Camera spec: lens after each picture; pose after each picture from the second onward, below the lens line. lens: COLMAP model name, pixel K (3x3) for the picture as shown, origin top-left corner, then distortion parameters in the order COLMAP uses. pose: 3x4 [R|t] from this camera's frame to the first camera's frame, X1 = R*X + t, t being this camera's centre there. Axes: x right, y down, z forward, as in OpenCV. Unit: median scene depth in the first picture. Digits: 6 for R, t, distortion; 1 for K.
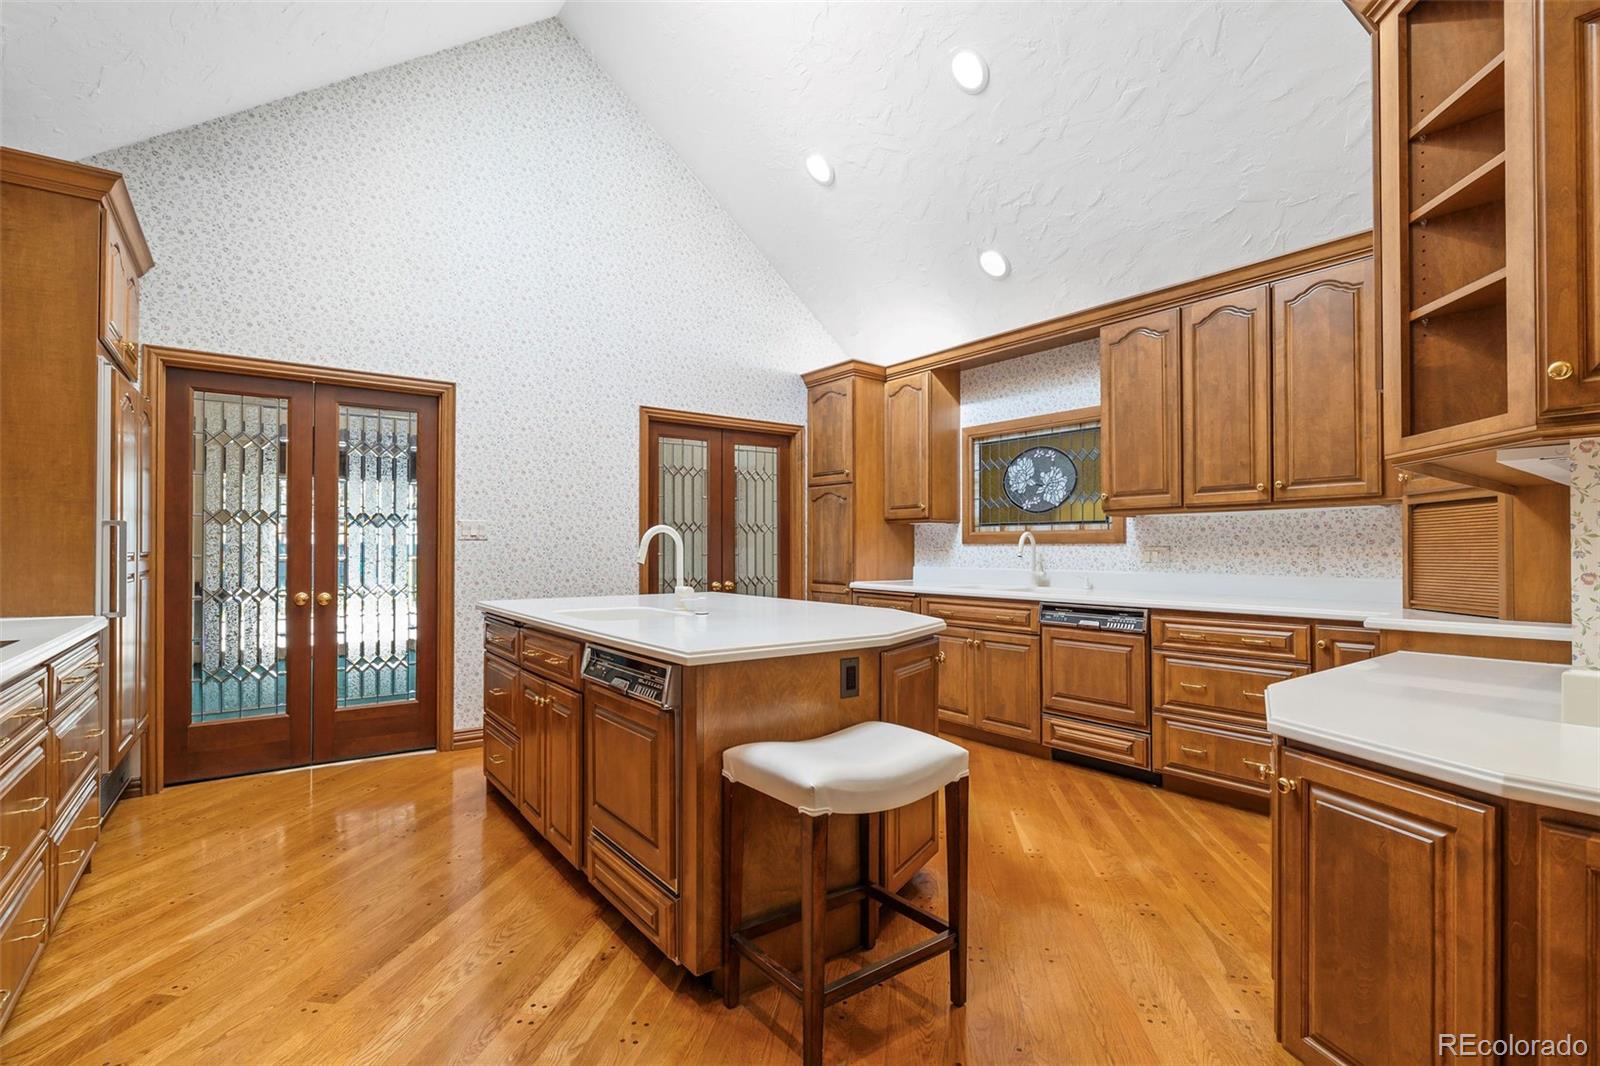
lens RADIAL K [[751.0, 0, 803.6], [0, 751.0, 540.6], [0, 0, 1]] dist [-0.006088, 0.001250]
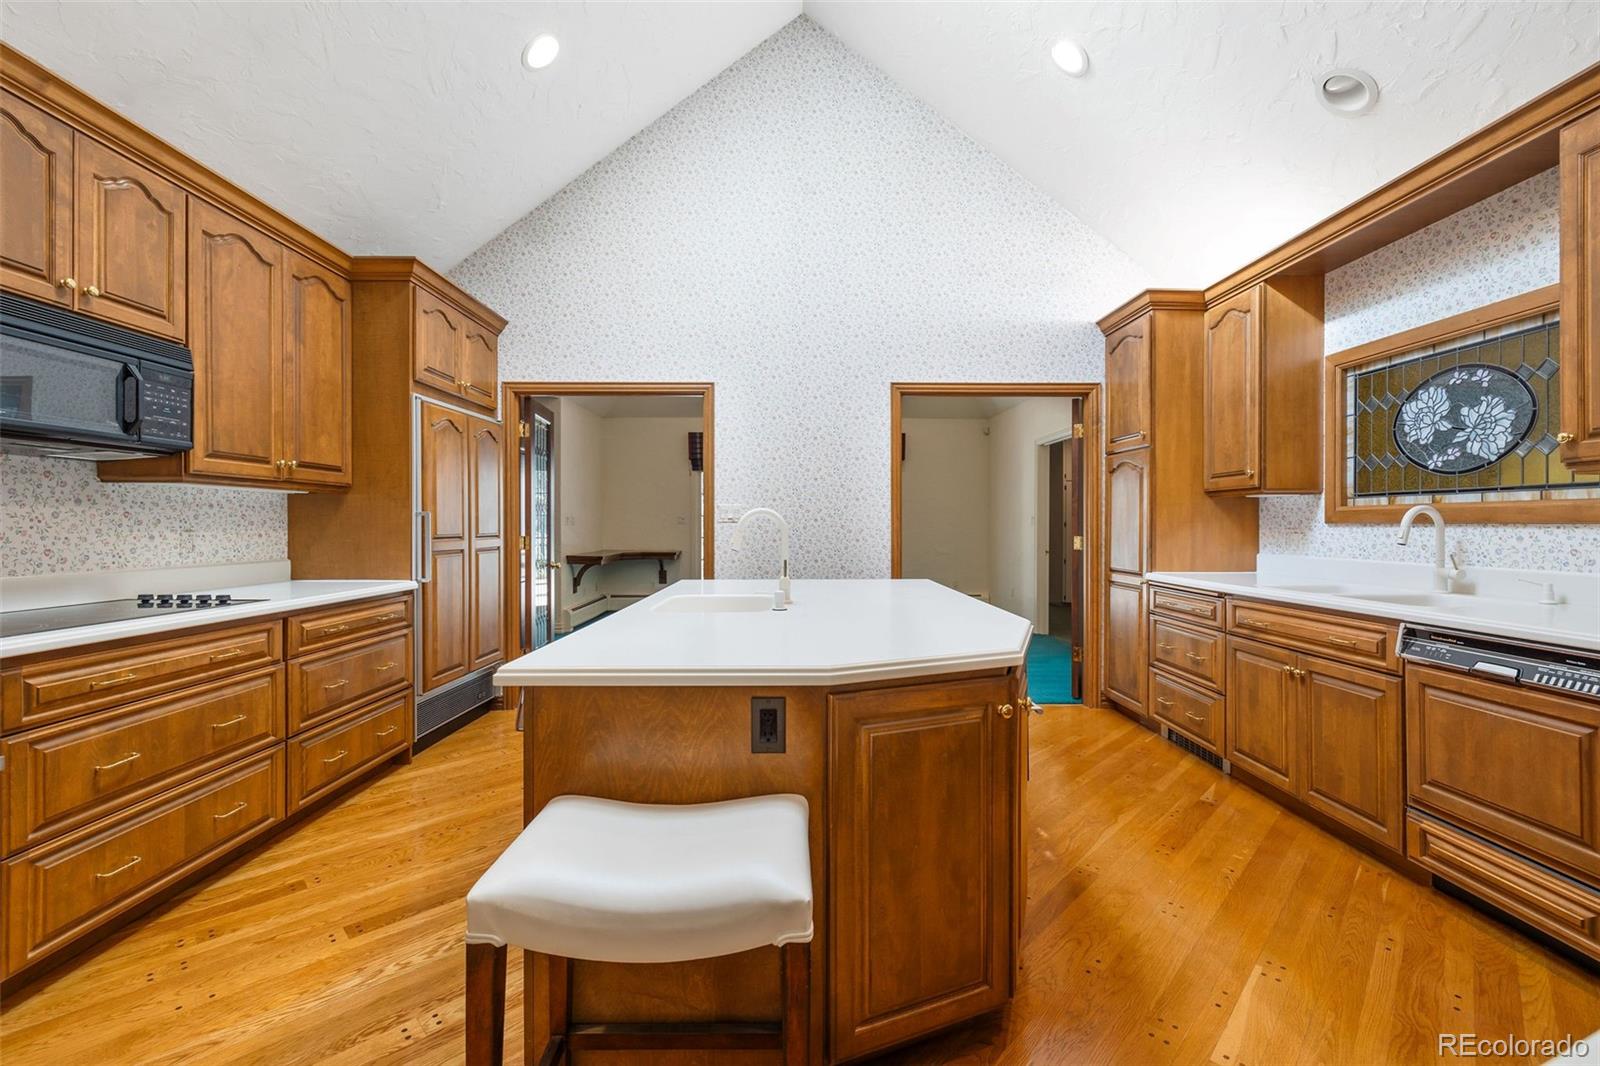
lens RADIAL K [[671.7, 0, 797.1], [0, 671.7, 527.1], [0, 0, 1]] dist [0.004104, 0.000623]
pose [[0.805035, 0.000122, -0.593227, 0.205867], [0.008207, 0.999902, 0.011343, -0.003939], [0.593170, -0.014000, 0.804955, 0.231847]]
